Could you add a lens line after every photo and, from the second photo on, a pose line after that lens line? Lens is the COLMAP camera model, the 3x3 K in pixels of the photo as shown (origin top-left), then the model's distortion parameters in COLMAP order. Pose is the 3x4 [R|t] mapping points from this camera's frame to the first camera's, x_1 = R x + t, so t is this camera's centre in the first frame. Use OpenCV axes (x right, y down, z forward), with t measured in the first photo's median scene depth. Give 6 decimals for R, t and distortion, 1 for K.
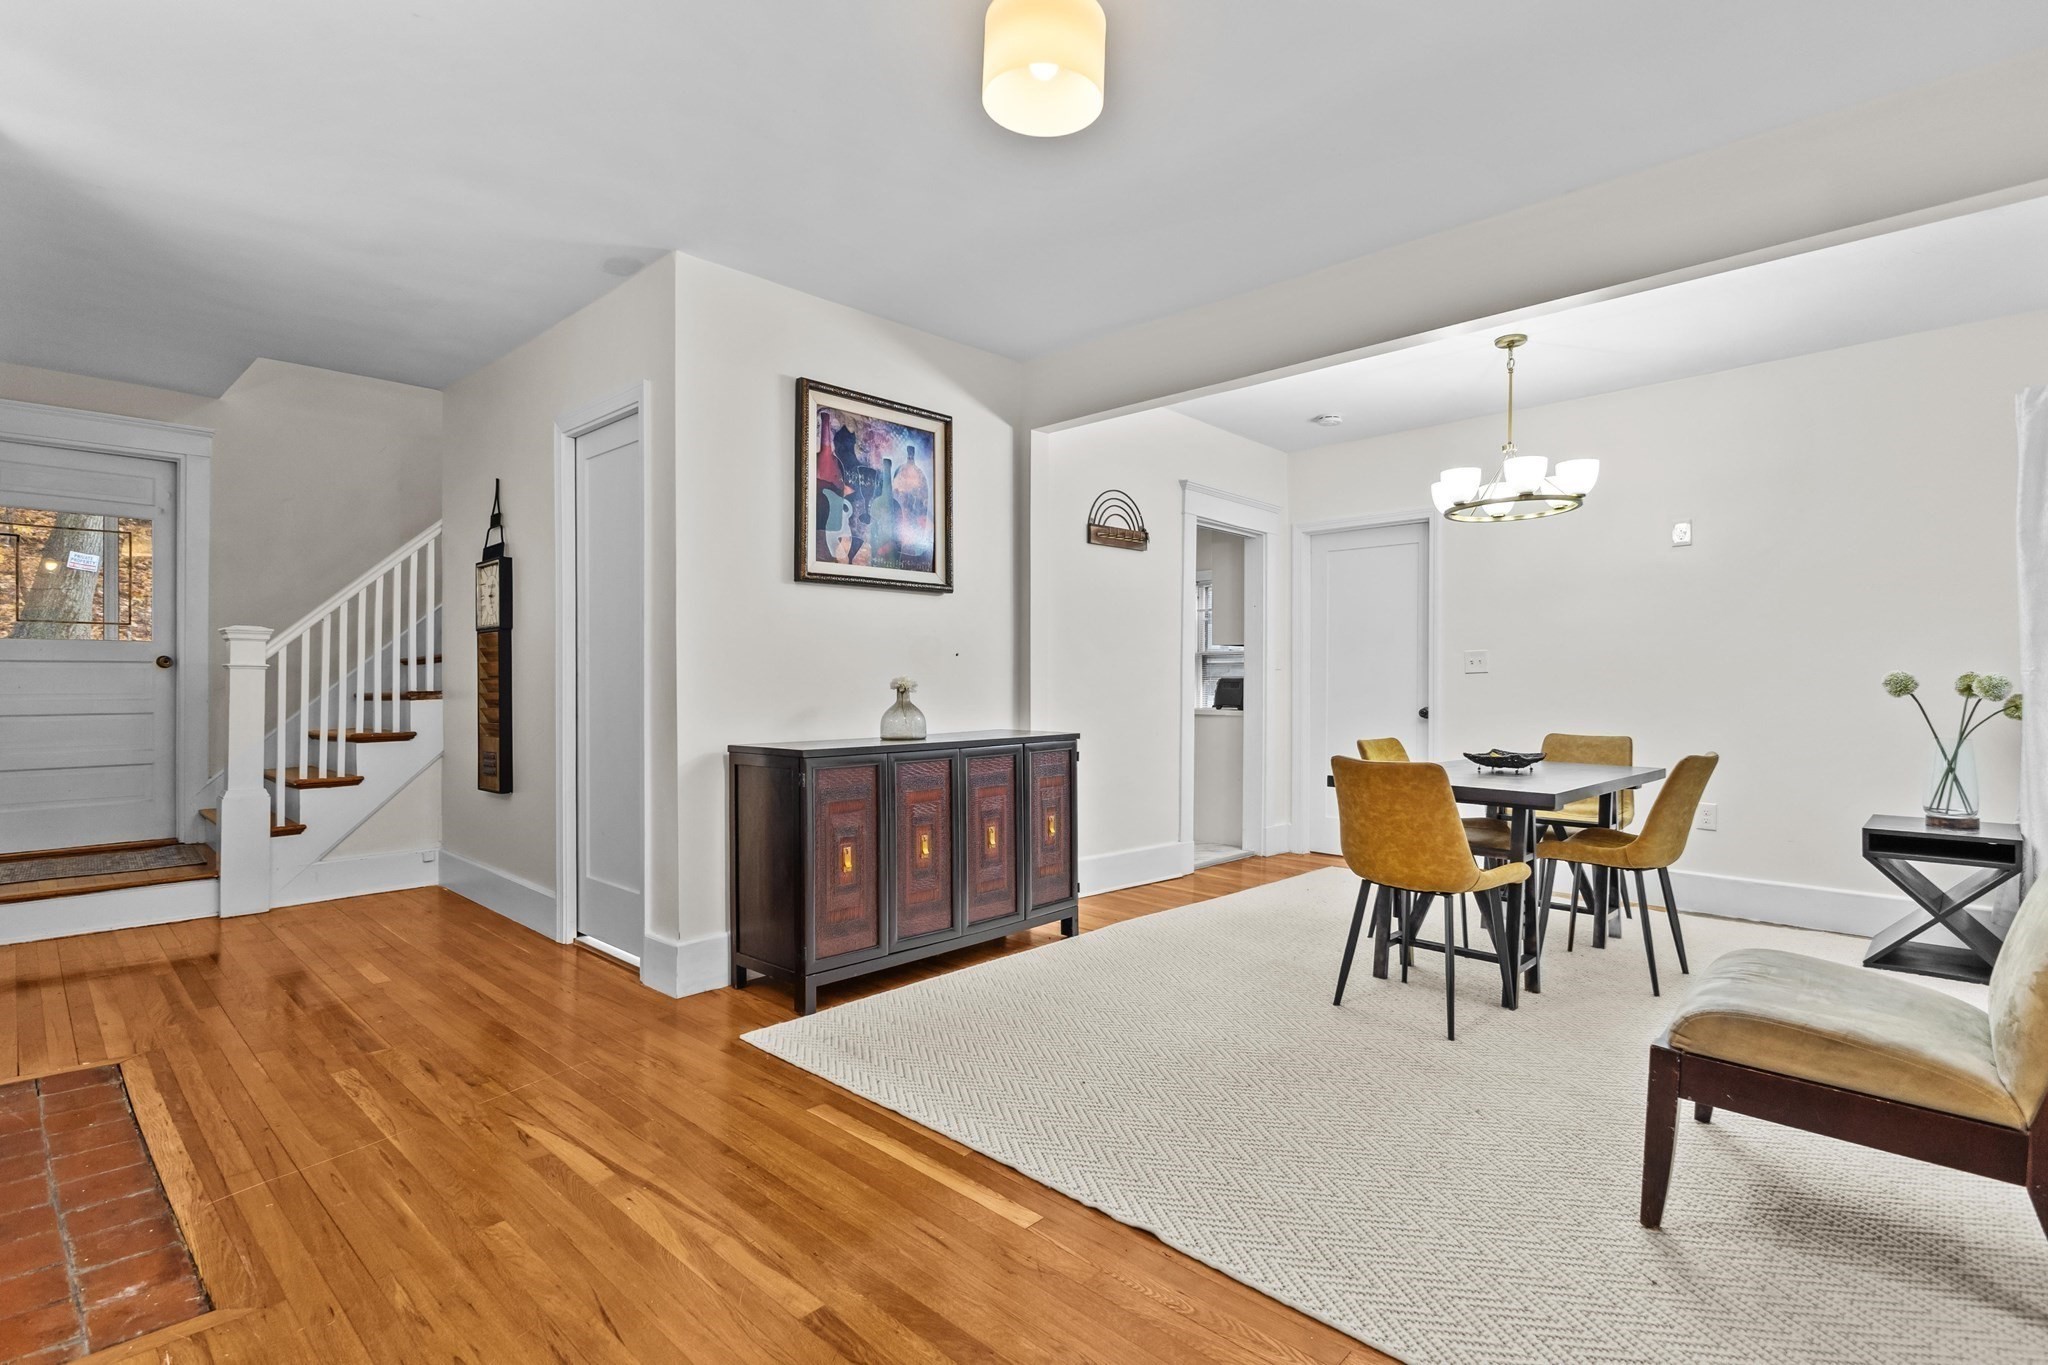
lens RADIAL K [[1000.8, 0, 1023.1], [0, 1000.8, 673.0], [0, 0, 1]] dist [-0.004148, -0.000355]
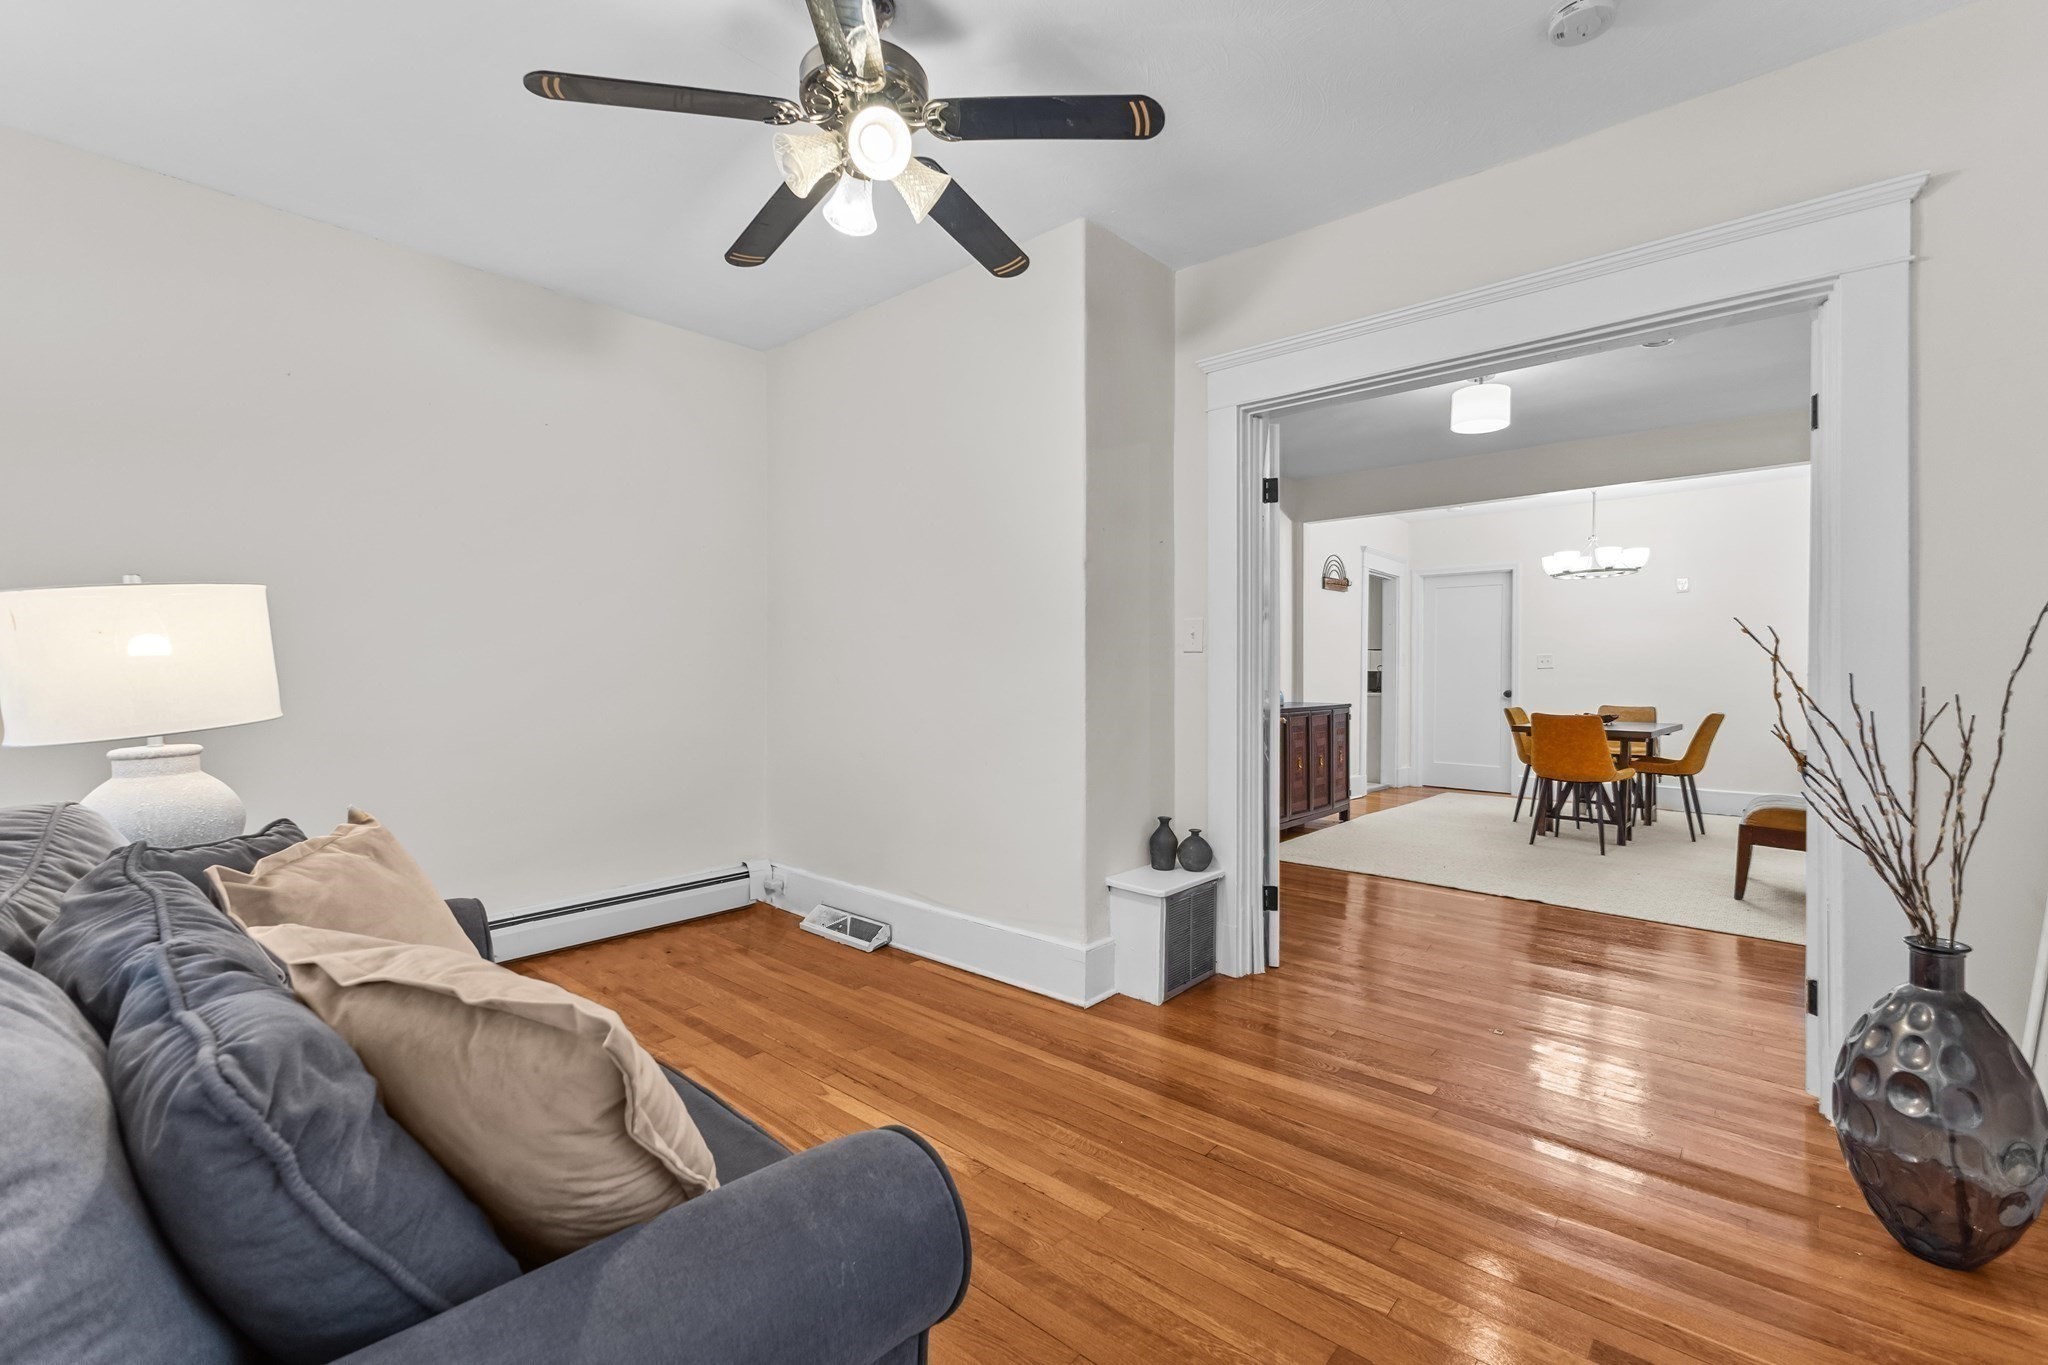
lens RADIAL K [[888.2, 0, 1036.5], [0, 888.2, 681.7], [0, 0, 1]] dist [0.004568, -0.000936]
pose [[0.999358, 0.000263, 0.035824, -0.532321], [-0.000918, 0.999833, 0.018254, -0.005672], [-0.035813, -0.018275, 0.999191, -0.504766]]
